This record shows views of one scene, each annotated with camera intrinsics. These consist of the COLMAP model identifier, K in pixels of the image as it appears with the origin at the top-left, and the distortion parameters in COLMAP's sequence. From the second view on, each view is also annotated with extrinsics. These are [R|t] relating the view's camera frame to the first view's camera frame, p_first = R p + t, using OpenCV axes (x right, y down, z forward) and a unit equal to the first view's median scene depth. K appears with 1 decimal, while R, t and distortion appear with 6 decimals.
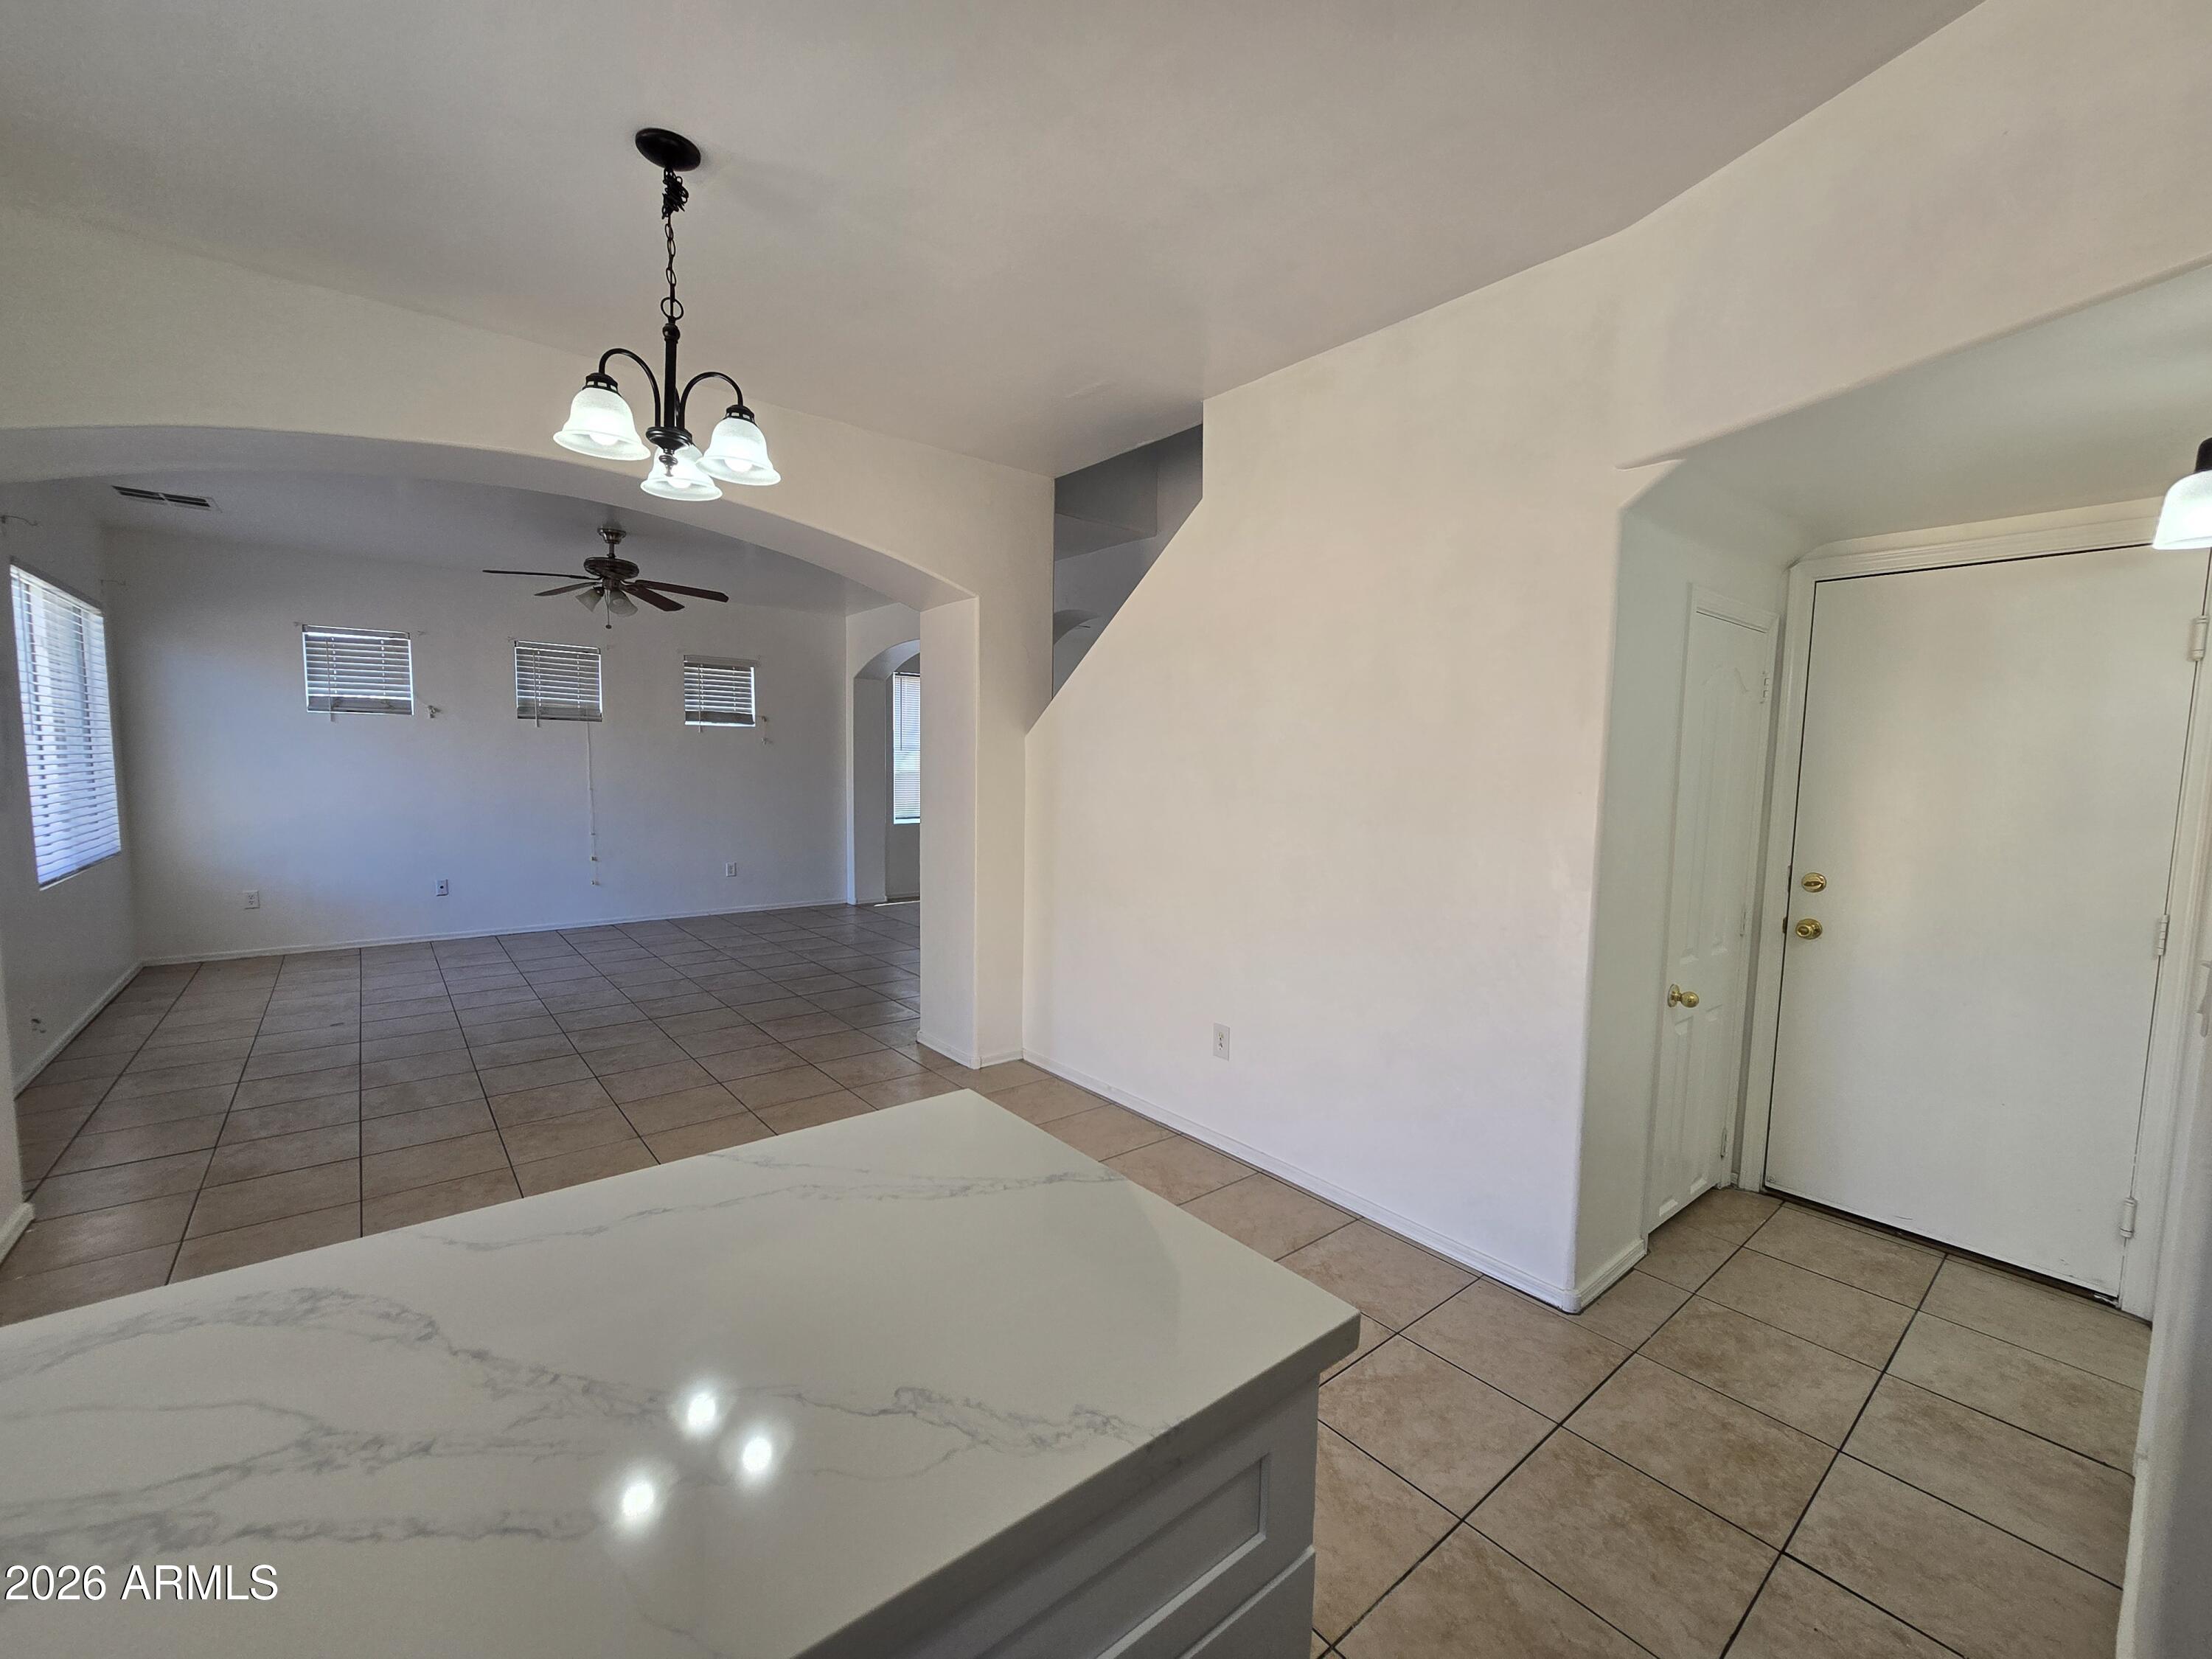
lens RADIAL K [[905.7, 0, 1101.0], [0, 905.7, 835.2], [0, 0, 1]] dist [0.000224, -0.000753]
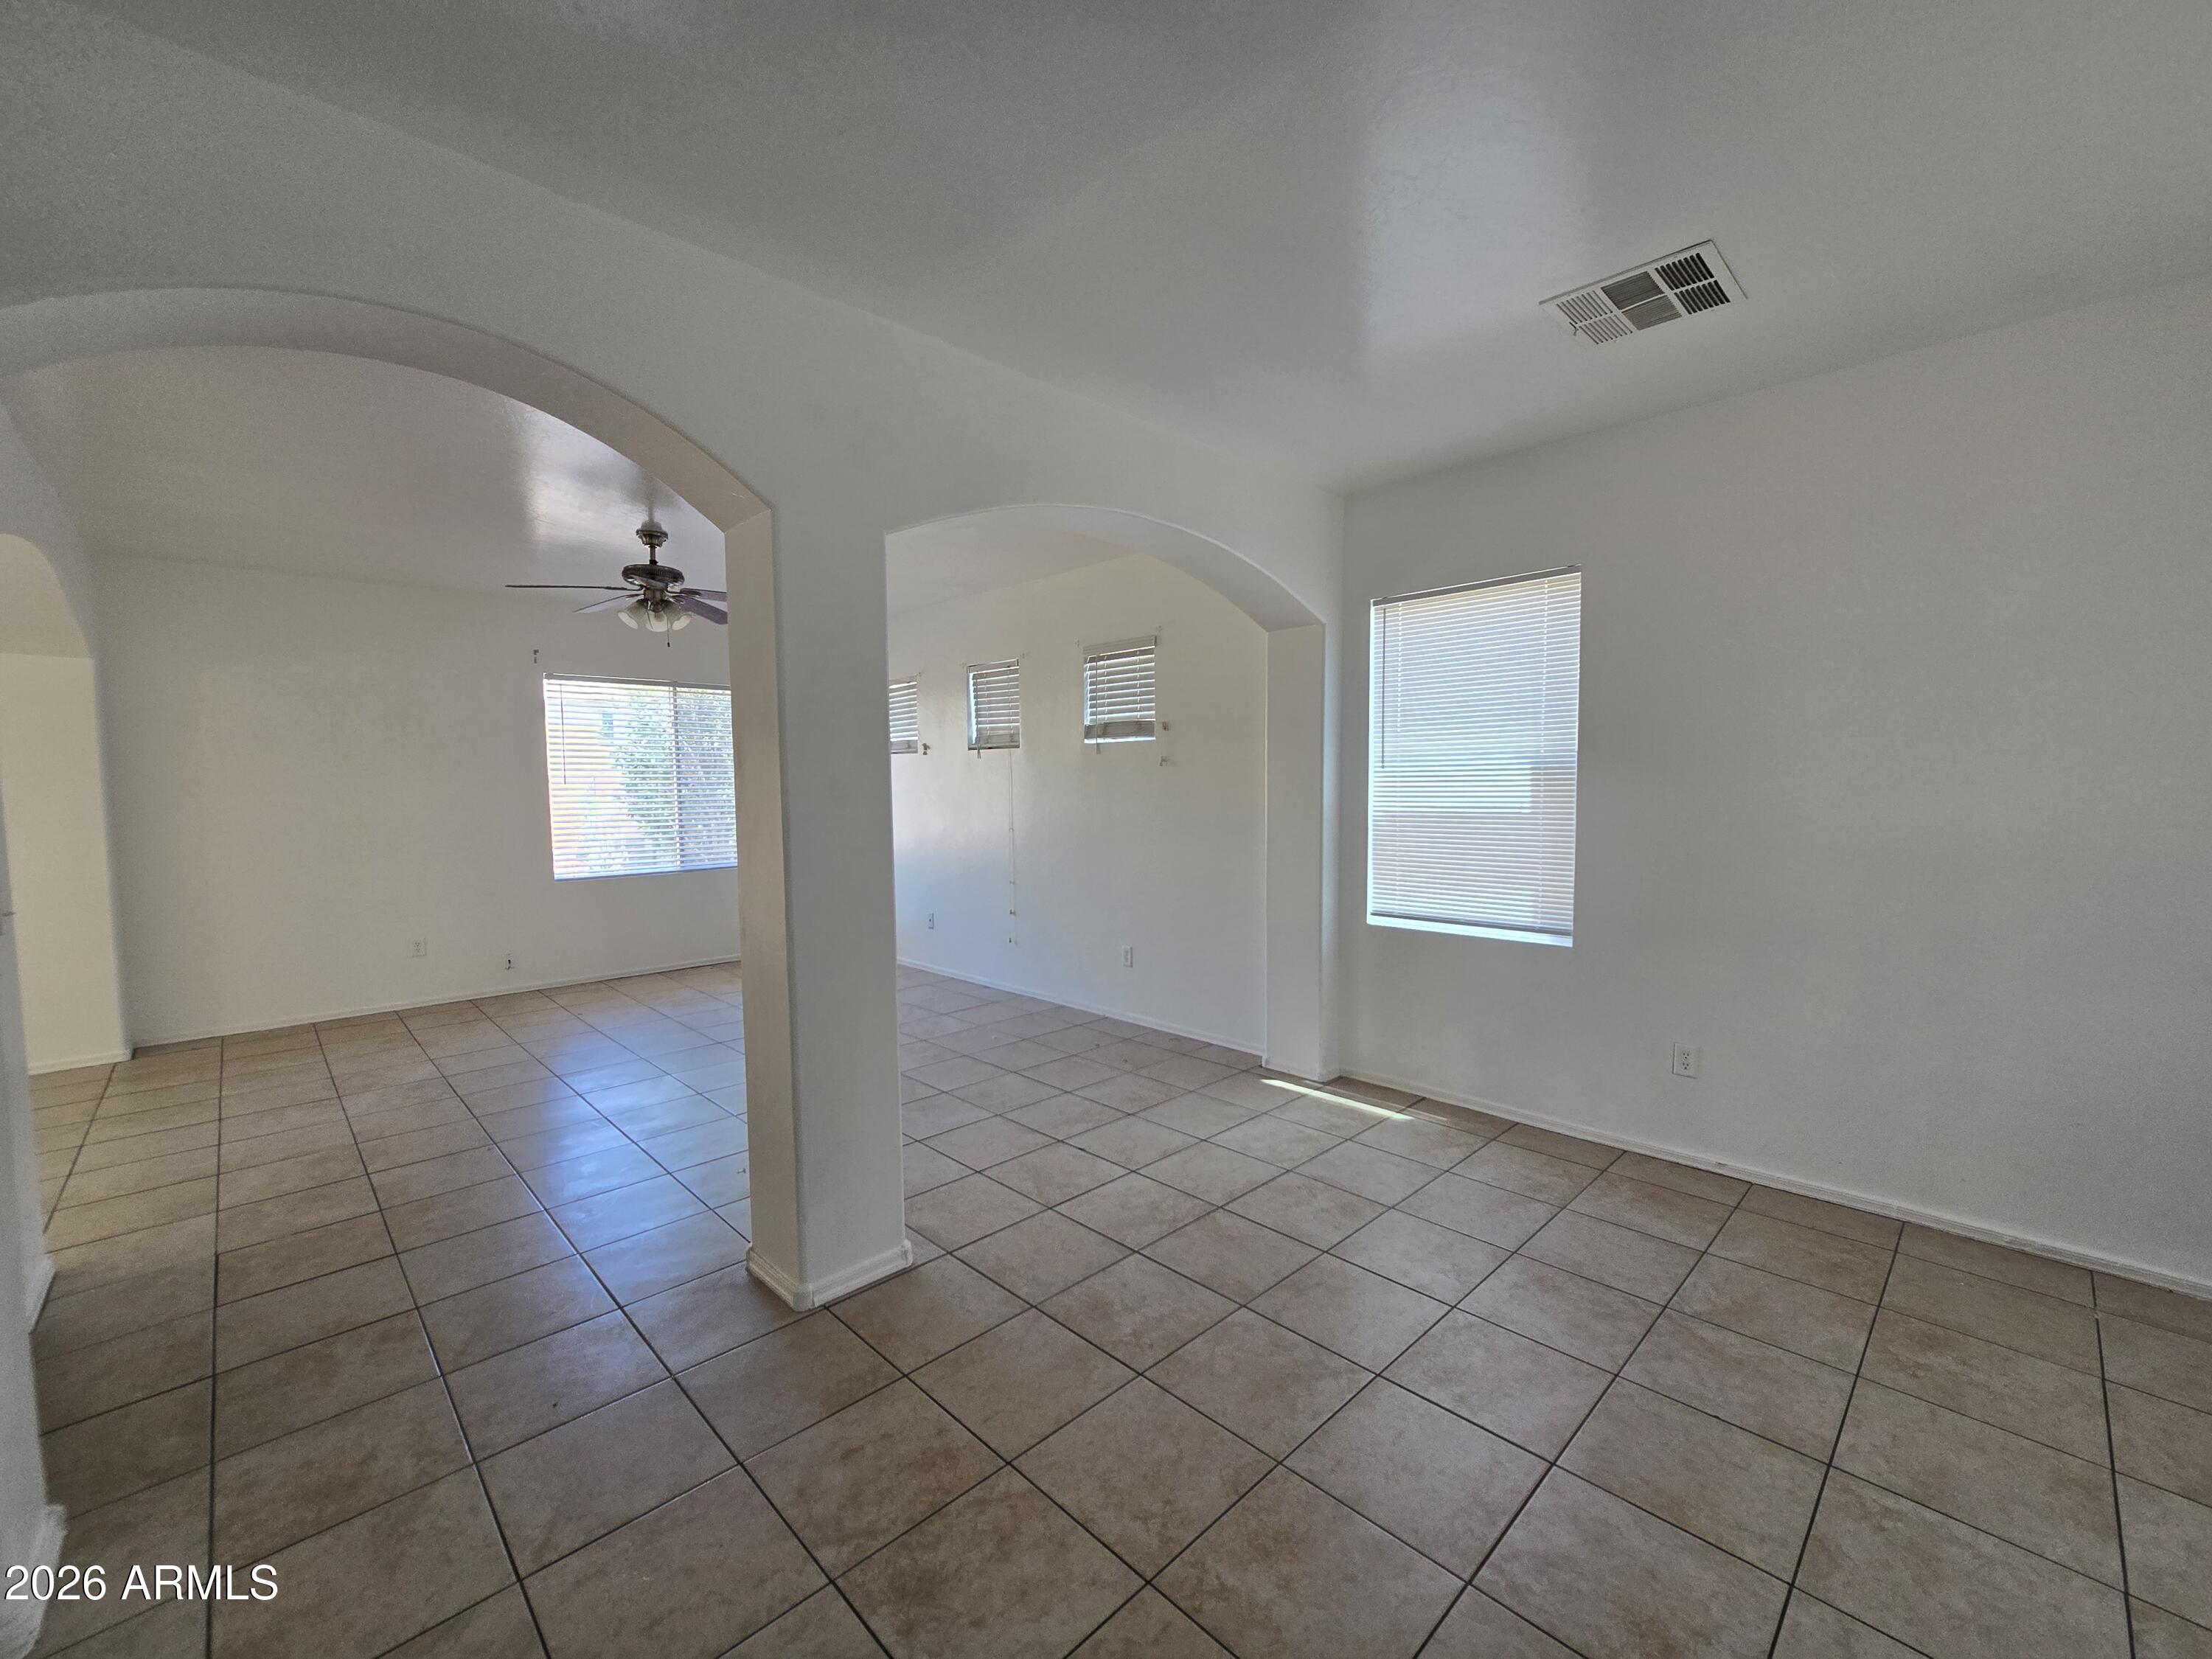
lens RADIAL K [[905.7, 0, 1118.5], [0, 905.7, 852.4], [0, 0, 1]] dist [0.000224, -0.000753]
pose [[0.093871, 0.059313, -0.993816, 0.287858], [-0.069447, 0.996182, 0.052894, -0.084418], [0.993159, 0.064052, 0.097632, 1.060969]]
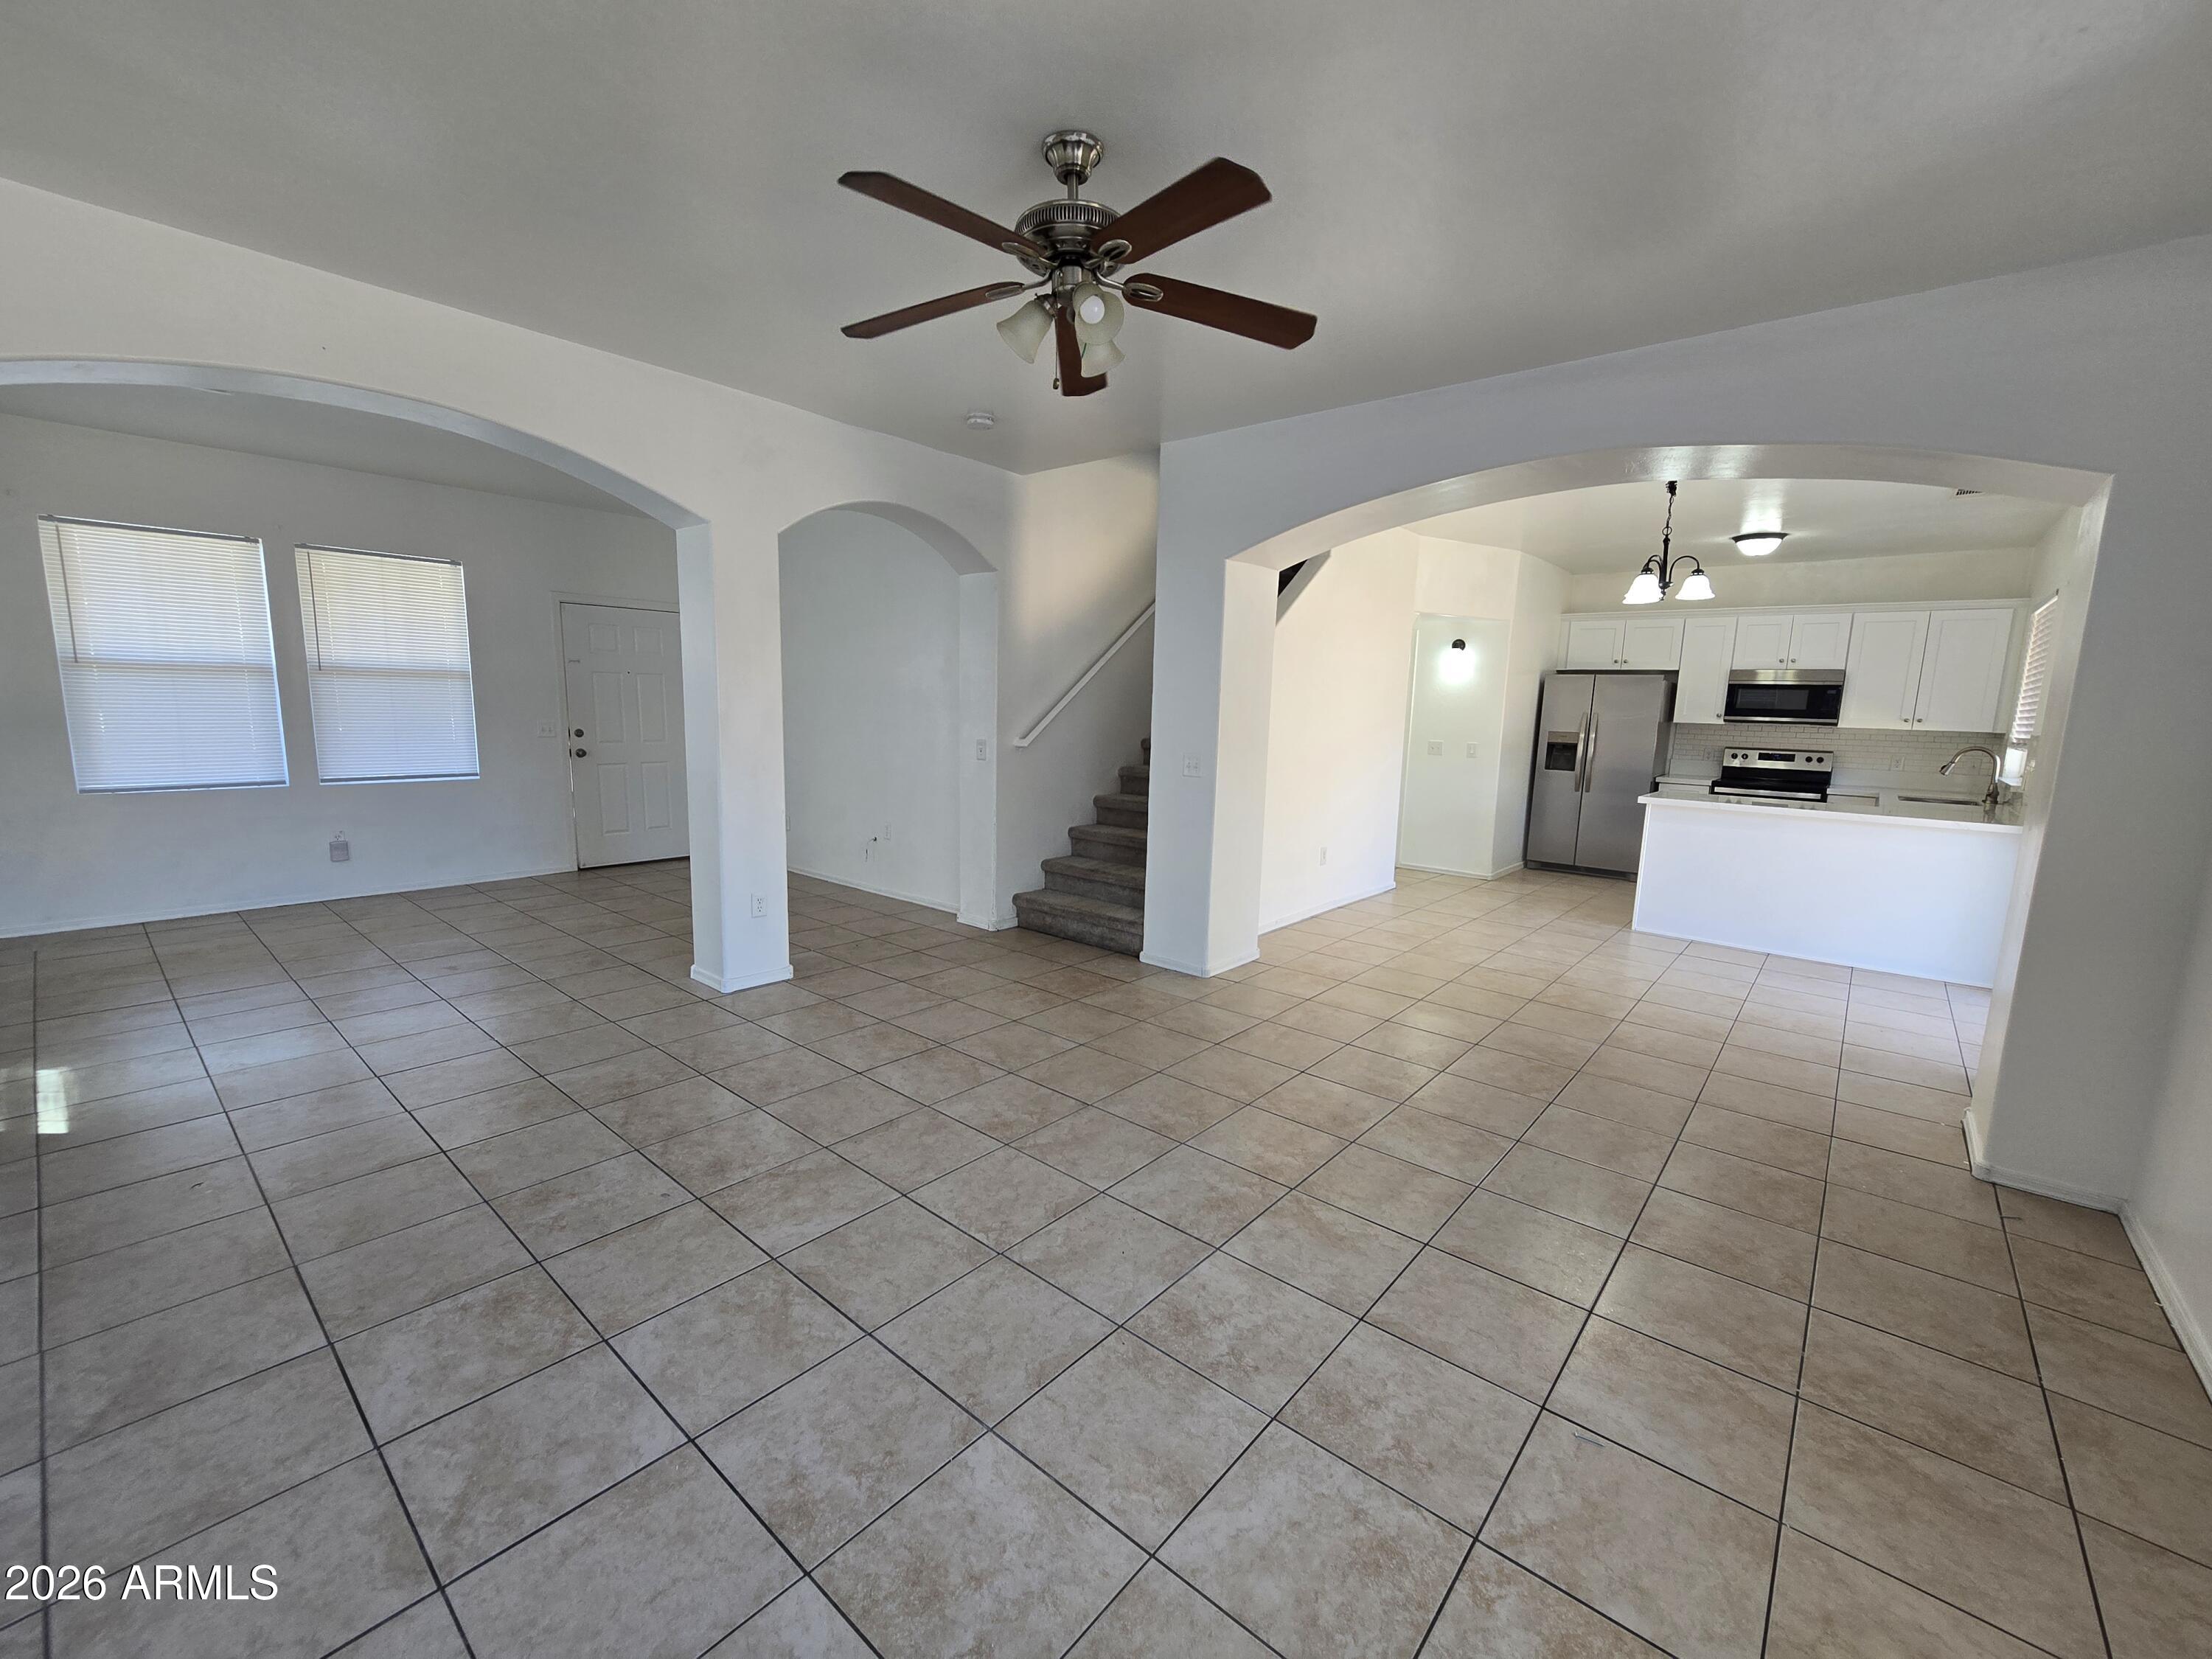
lens RADIAL K [[905.7, 0, 1096.8], [0, 905.7, 846.5], [0, 0, 1]] dist [0.000224, -0.000753]
pose [[-0.170653, -0.179655, 0.968815, -0.758218], [0.052658, 0.980170, 0.191036, -0.081987], [-0.983923, 0.083617, -0.157808, 0.831654]]
